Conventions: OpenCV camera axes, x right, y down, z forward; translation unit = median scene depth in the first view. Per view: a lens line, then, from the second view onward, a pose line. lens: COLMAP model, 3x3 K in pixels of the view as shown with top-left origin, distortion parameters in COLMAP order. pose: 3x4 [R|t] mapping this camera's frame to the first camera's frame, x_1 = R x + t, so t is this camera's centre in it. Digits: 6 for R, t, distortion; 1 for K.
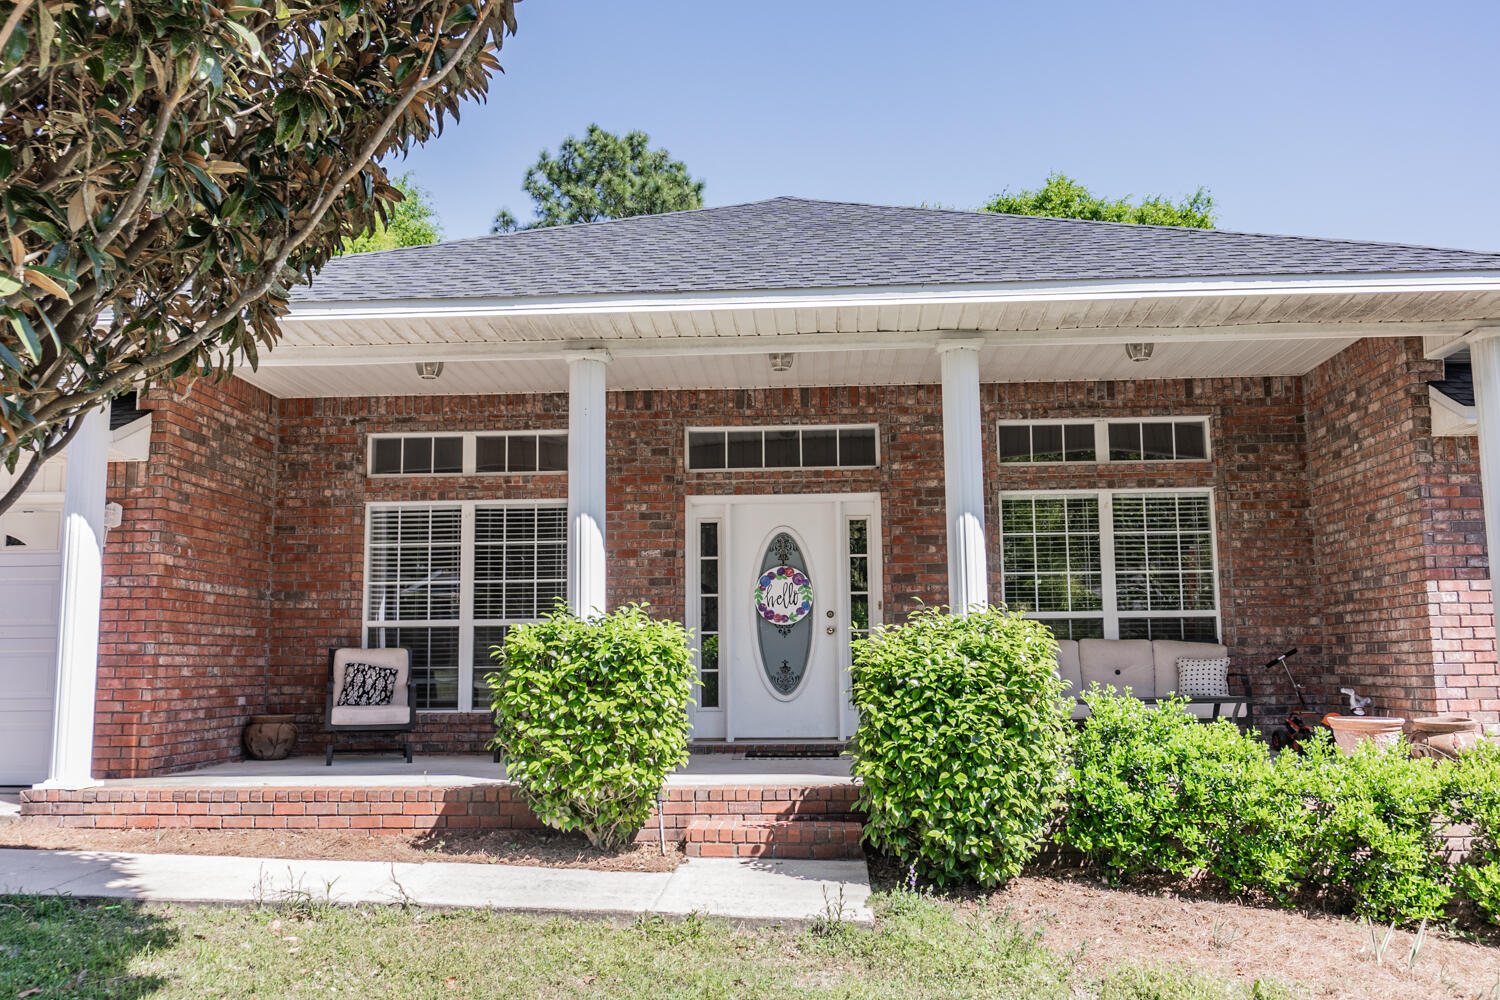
lens RADIAL K [[1277.6, 0, 750.0], [0, 1277.6, 500.0], [0, 0, 1]] dist [-0.008560, -0.003369]
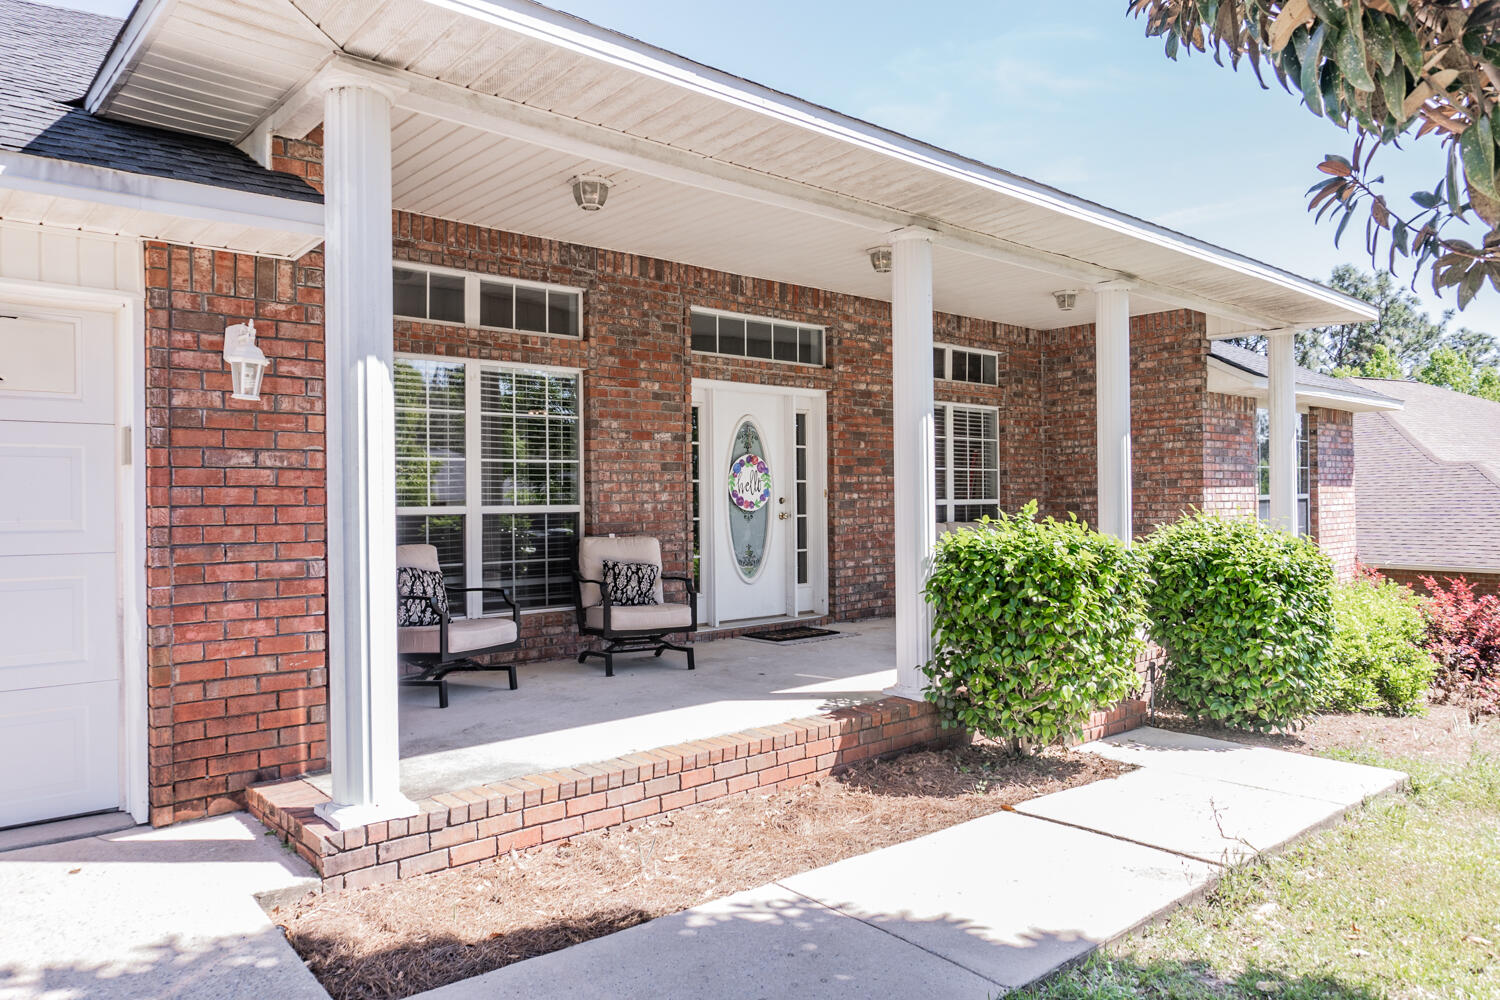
lens RADIAL K [[1019.4, 0, 741.7], [0, 1019.4, 500.0], [0, 0, 1]] dist [-0.021760, -0.000446]
pose [[0.709862, 0.002773, 0.704336, -0.566458], [-0.089729, 0.992200, 0.086527, 0.018248], [-0.698602, -0.124622, 0.704574, 0.427124]]
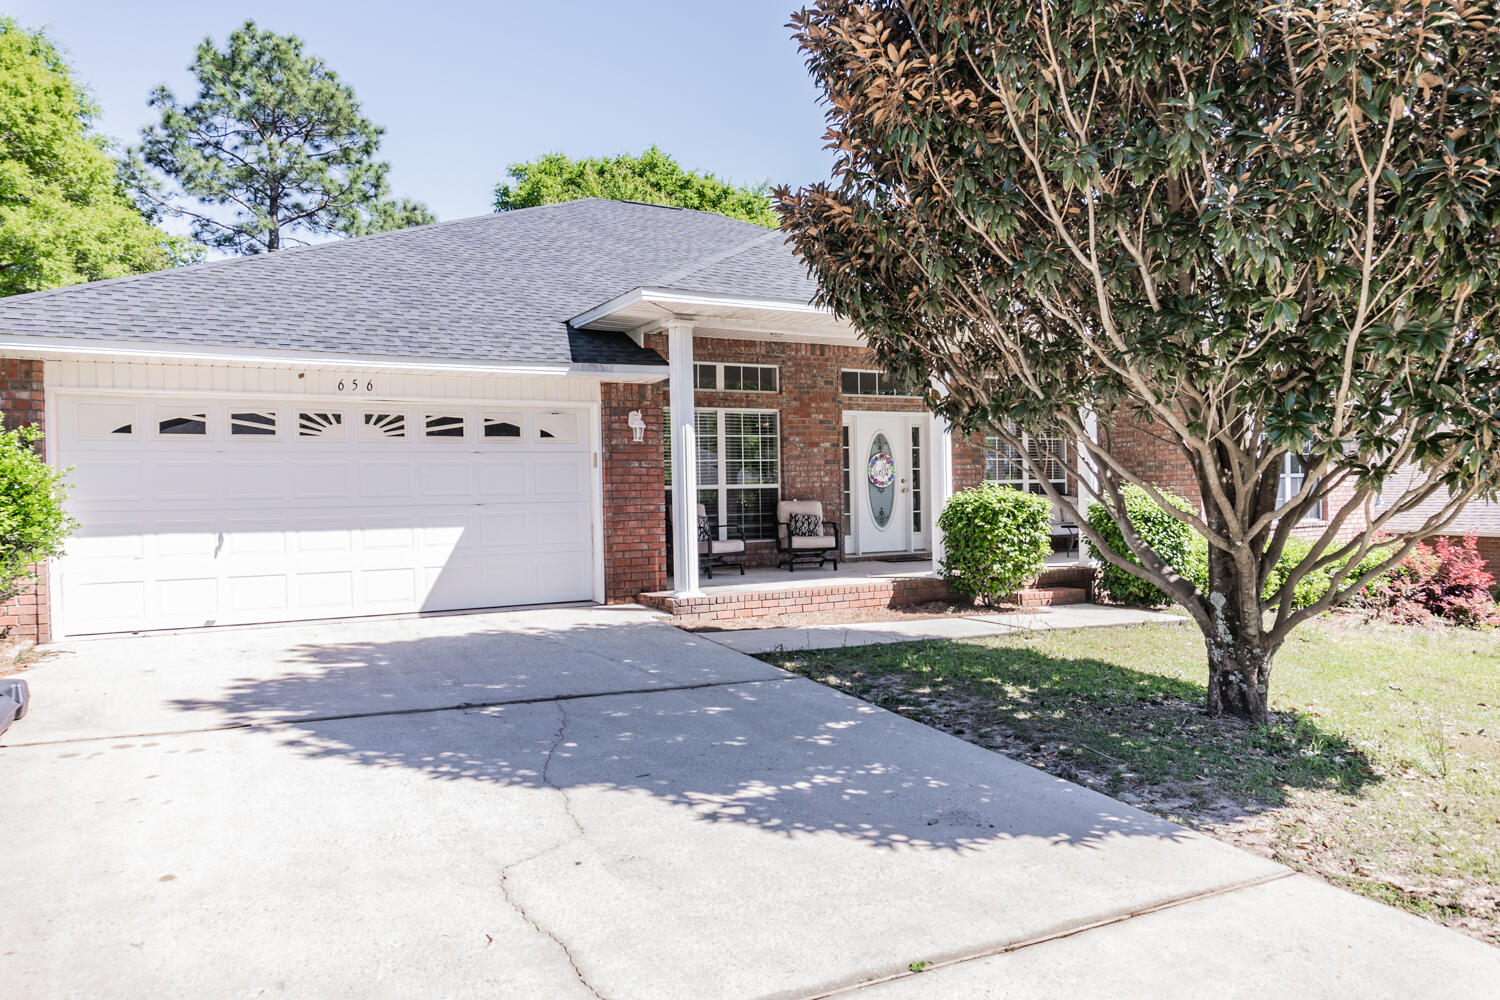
lens RADIAL K [[1030.1, 0, 740.4], [0, 1030.1, 501.9], [0, 0, 1]] dist [-0.019127, -0.004030]
pose [[0.852102, -0.012039, 0.523237, -0.873984], [-0.058444, 0.991294, 0.117986, -0.035884], [-0.520102, -0.131116, 0.843980, -0.079350]]
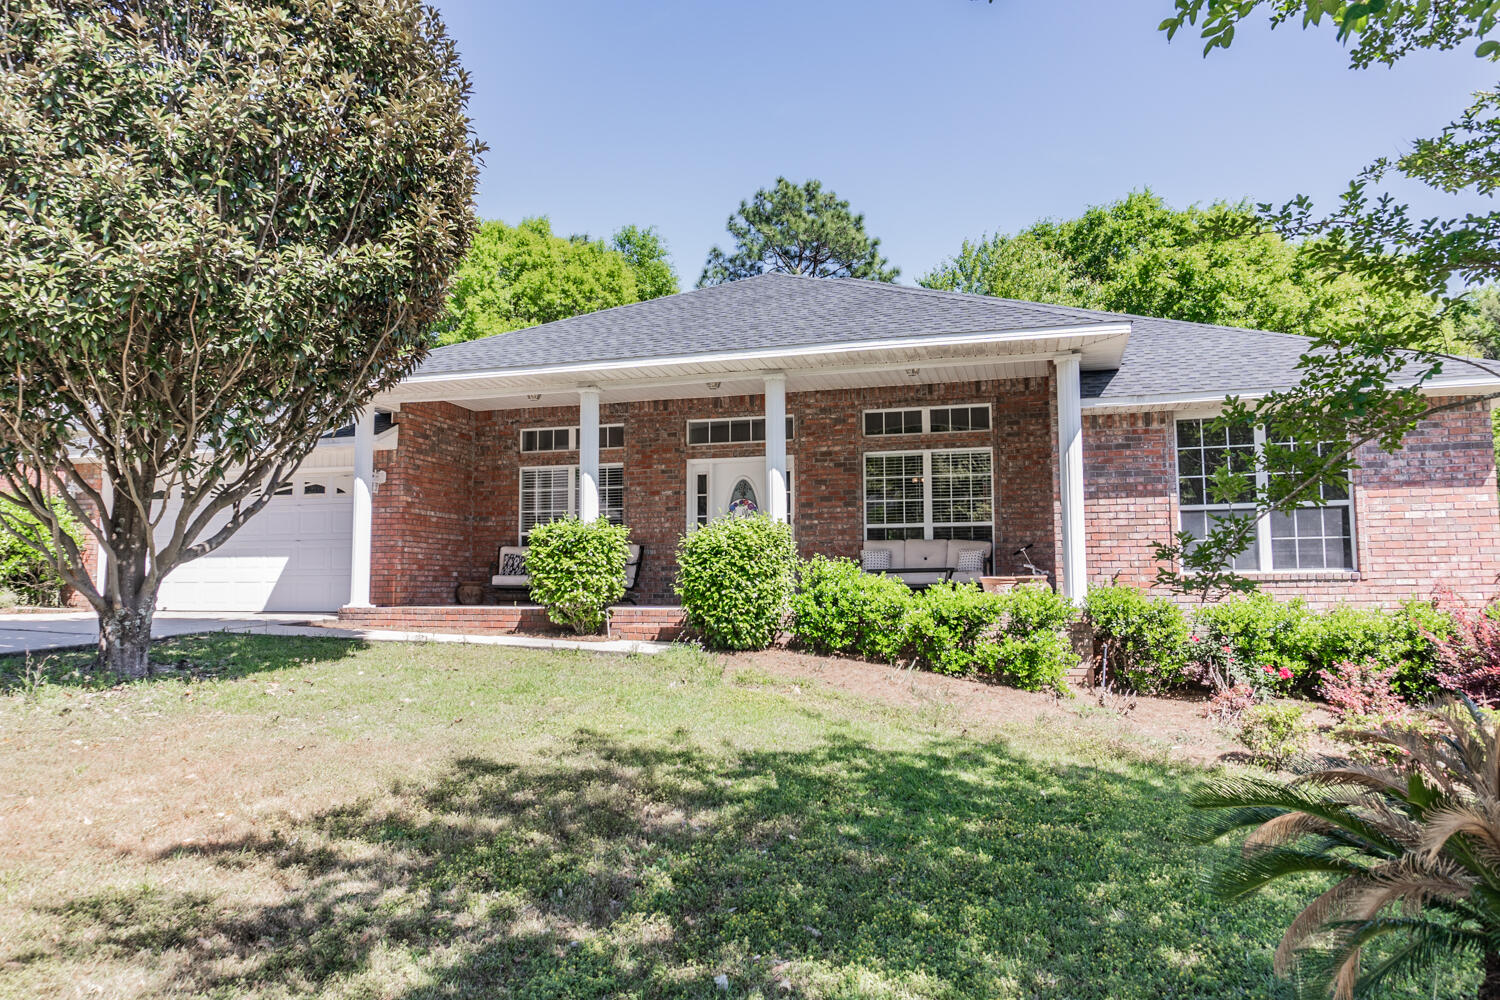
lens RADIAL K [[1069.4, 0, 730.2], [0, 1069.4, 500.2], [0, 0, 1]] dist [-0.032074, -0.000980]
pose [[0.969468, -0.013654, -0.244836, 0.368131], [0.023714, 0.998989, 0.038190, -0.001972], [0.244067, -0.042830, 0.968812, -0.406963]]
